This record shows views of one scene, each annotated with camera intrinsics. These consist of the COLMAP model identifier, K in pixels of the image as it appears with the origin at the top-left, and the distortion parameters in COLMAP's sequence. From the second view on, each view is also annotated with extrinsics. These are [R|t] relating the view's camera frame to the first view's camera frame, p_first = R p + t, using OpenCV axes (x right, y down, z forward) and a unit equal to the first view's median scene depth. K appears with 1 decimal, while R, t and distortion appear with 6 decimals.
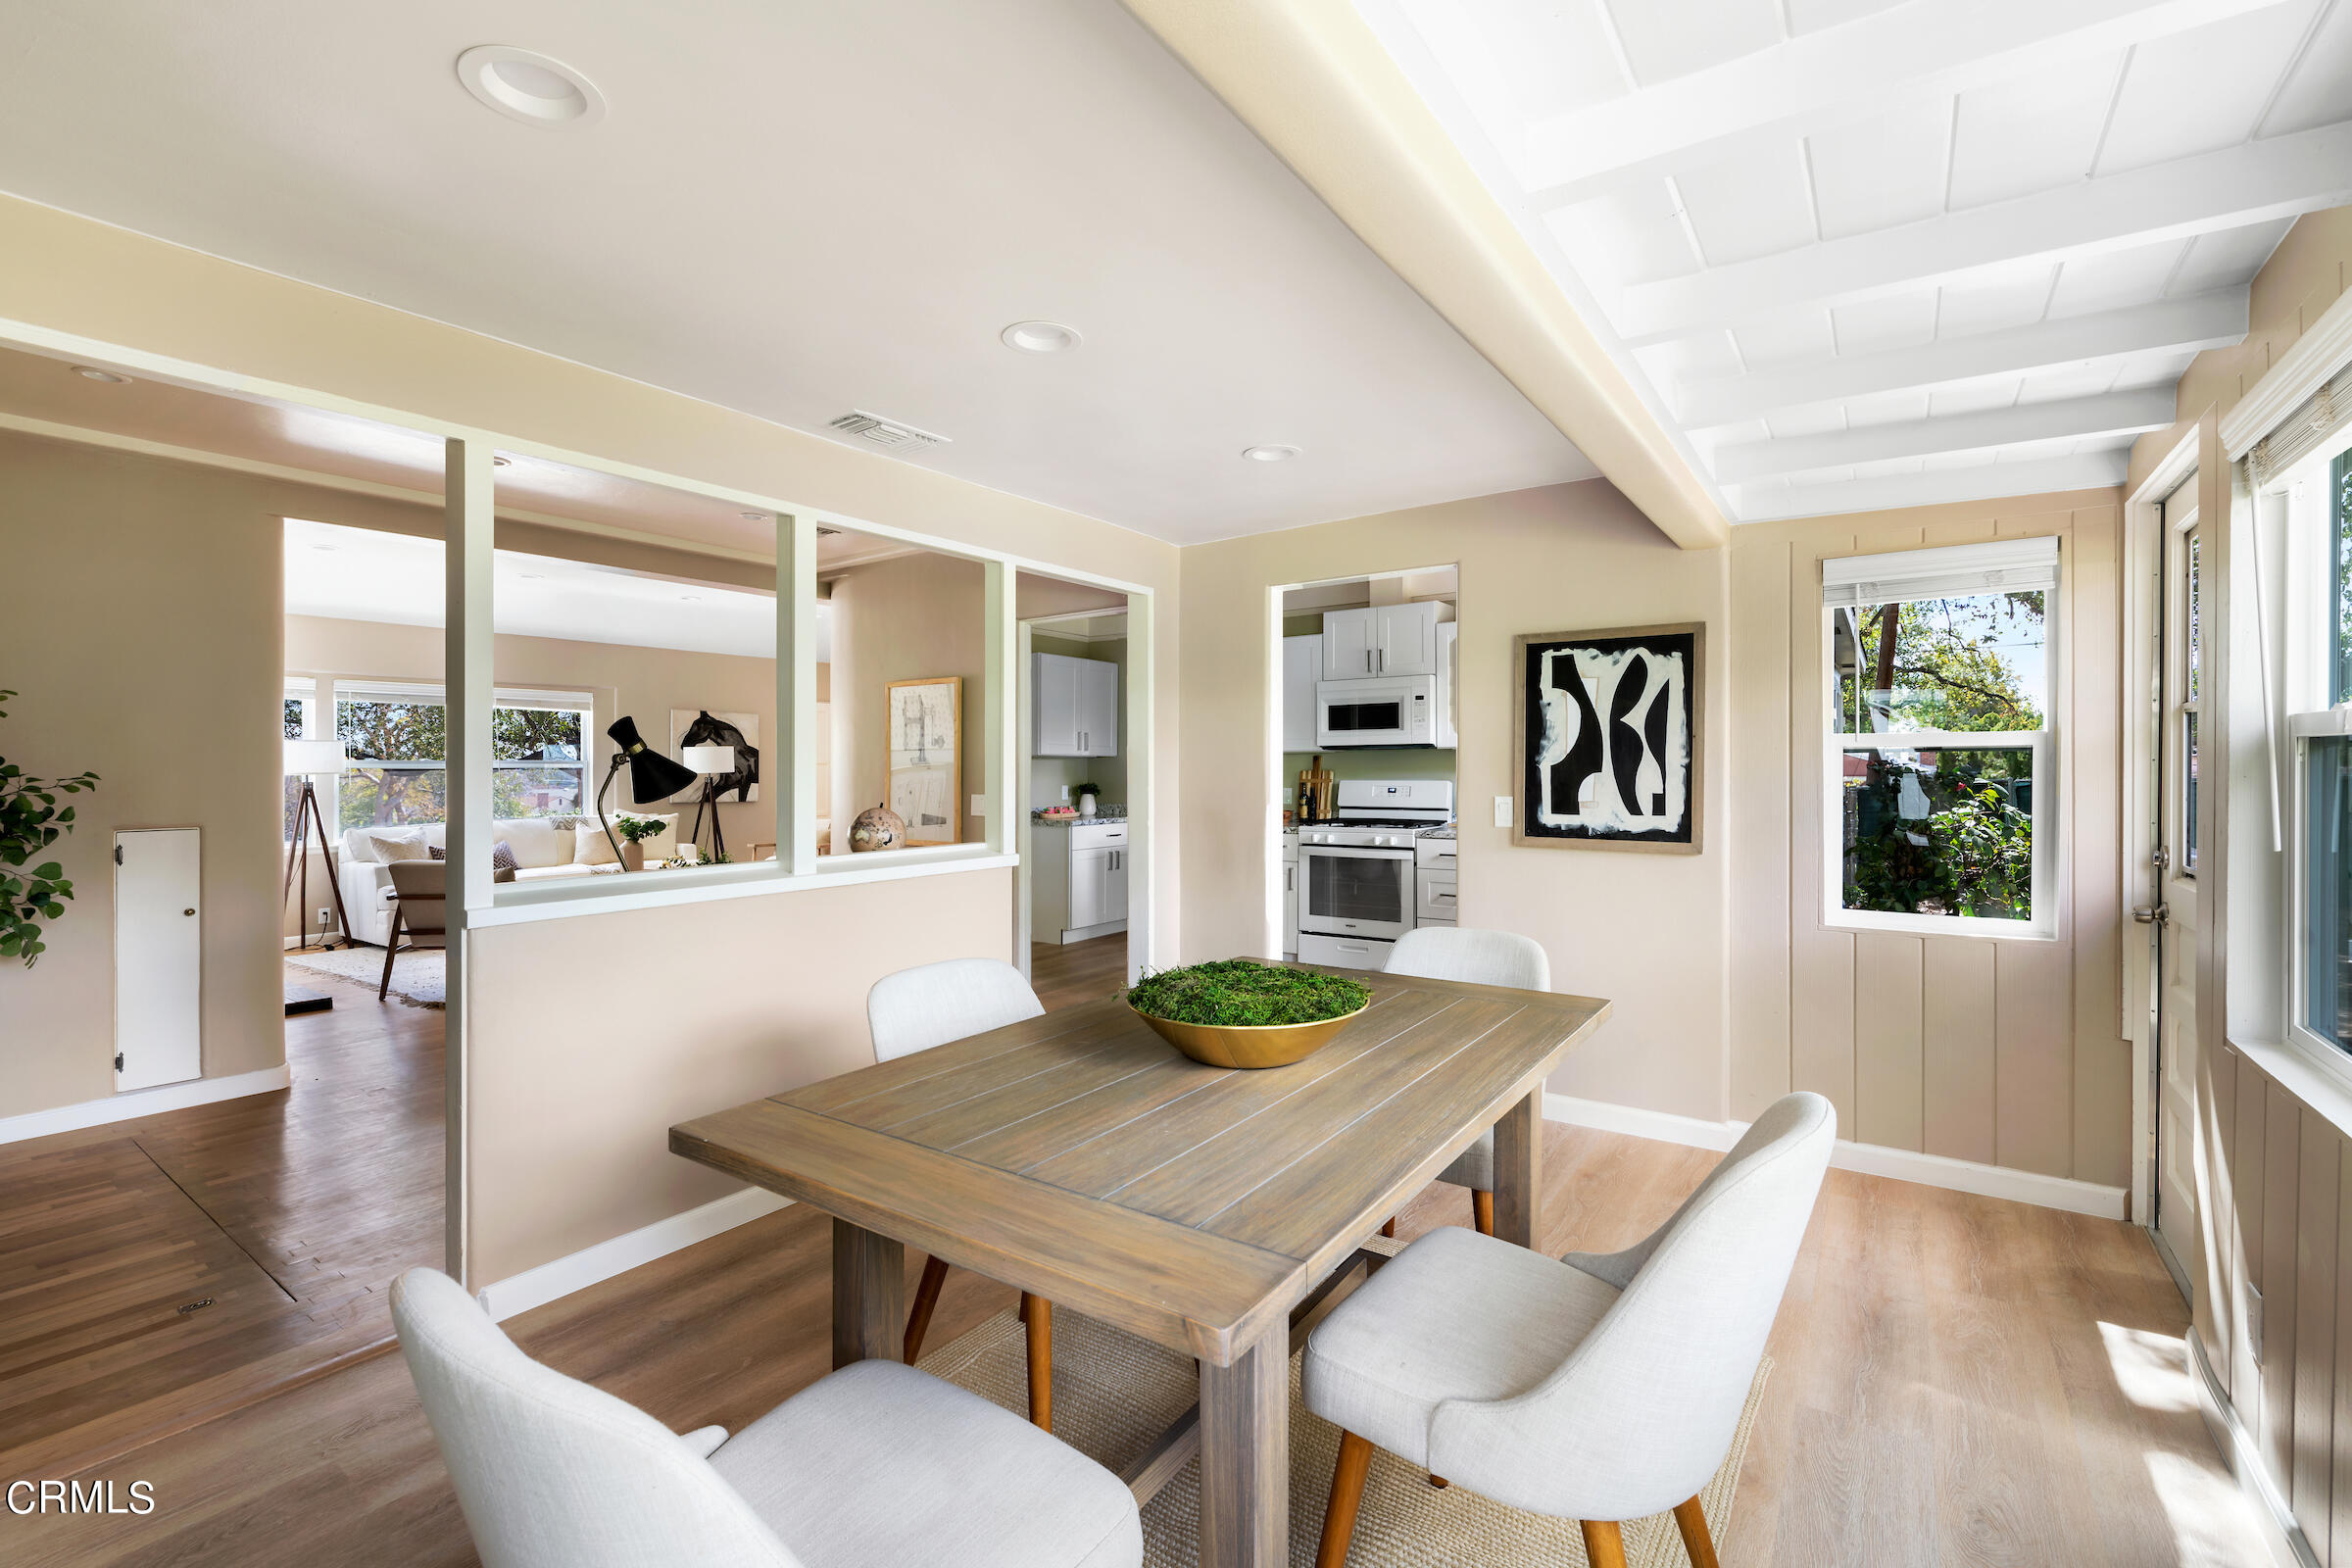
lens RADIAL K [[1026.2, 0, 1184.1], [0, 1026.2, 780.3], [0, 0, 1]] dist [0.004425, 0.001191]
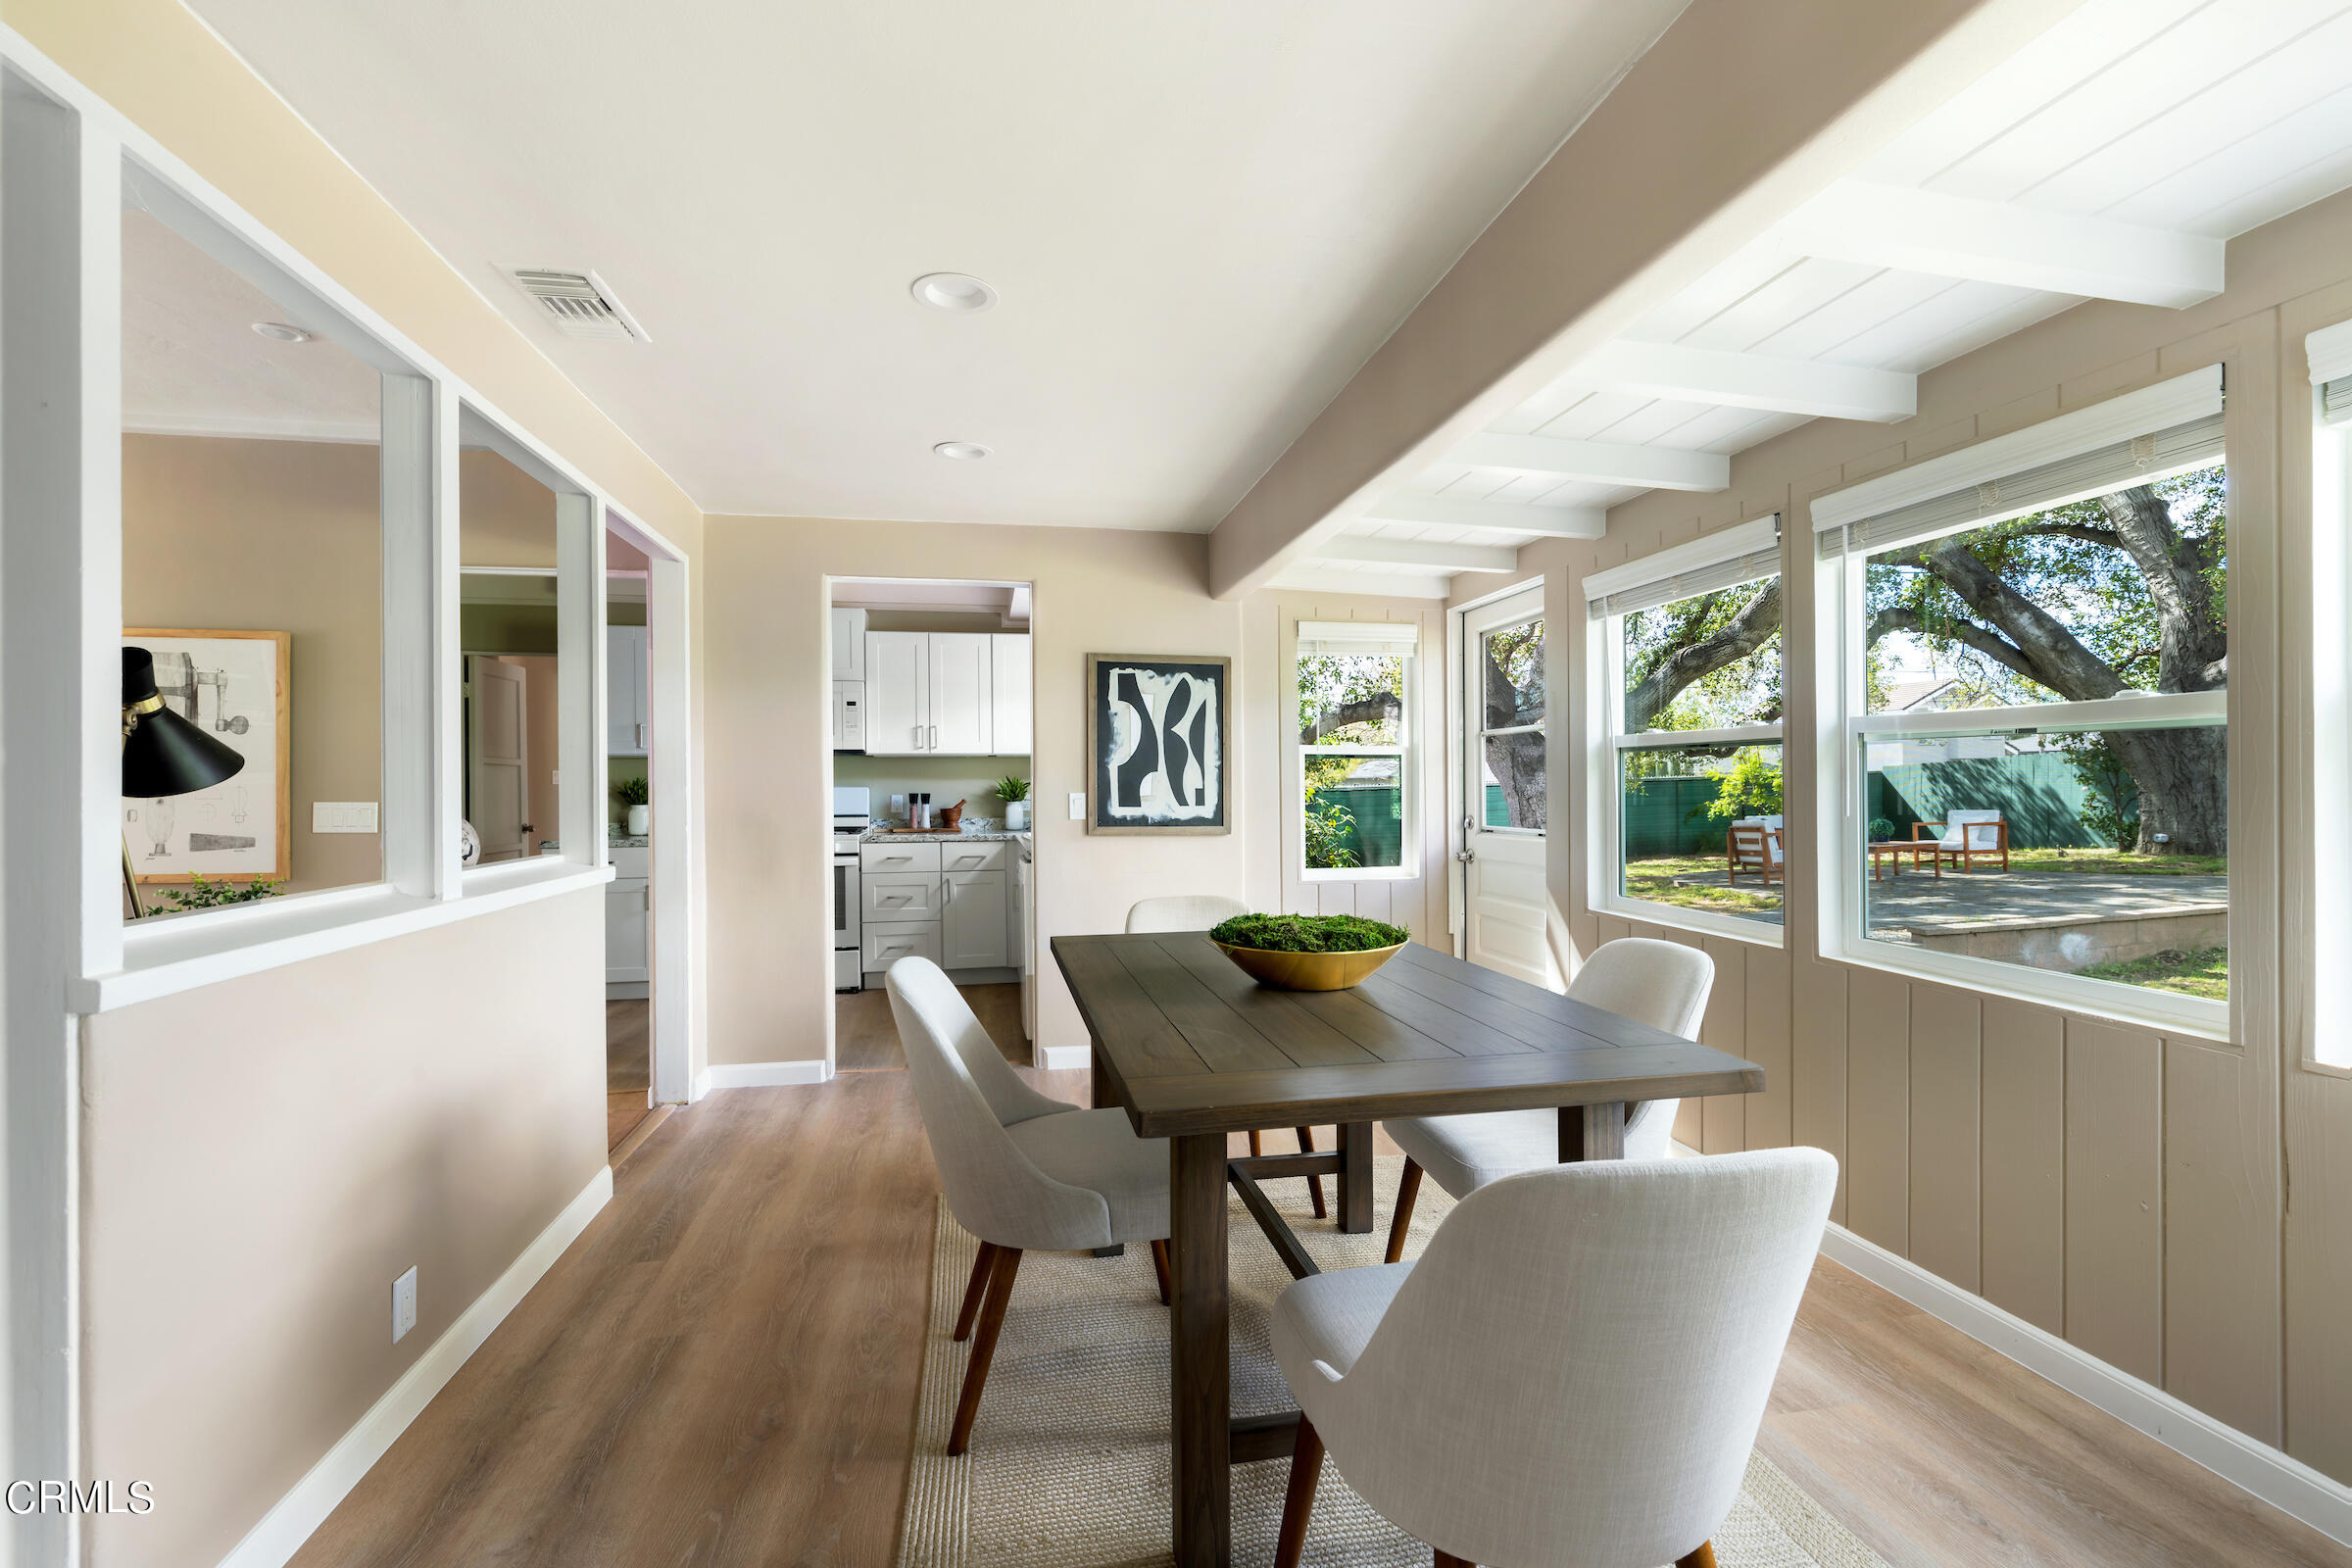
lens RADIAL K [[1026.2, 0, 1185.9], [0, 1026.2, 781.4], [0, 0, 1]] dist [0.004425, 0.001191]
pose [[0.690614, 0.005435, 0.723203, -0.457174], [0.008197, 0.999849, -0.015342, 0.023060], [-0.723177, 0.016523, 0.690465, 0.132391]]
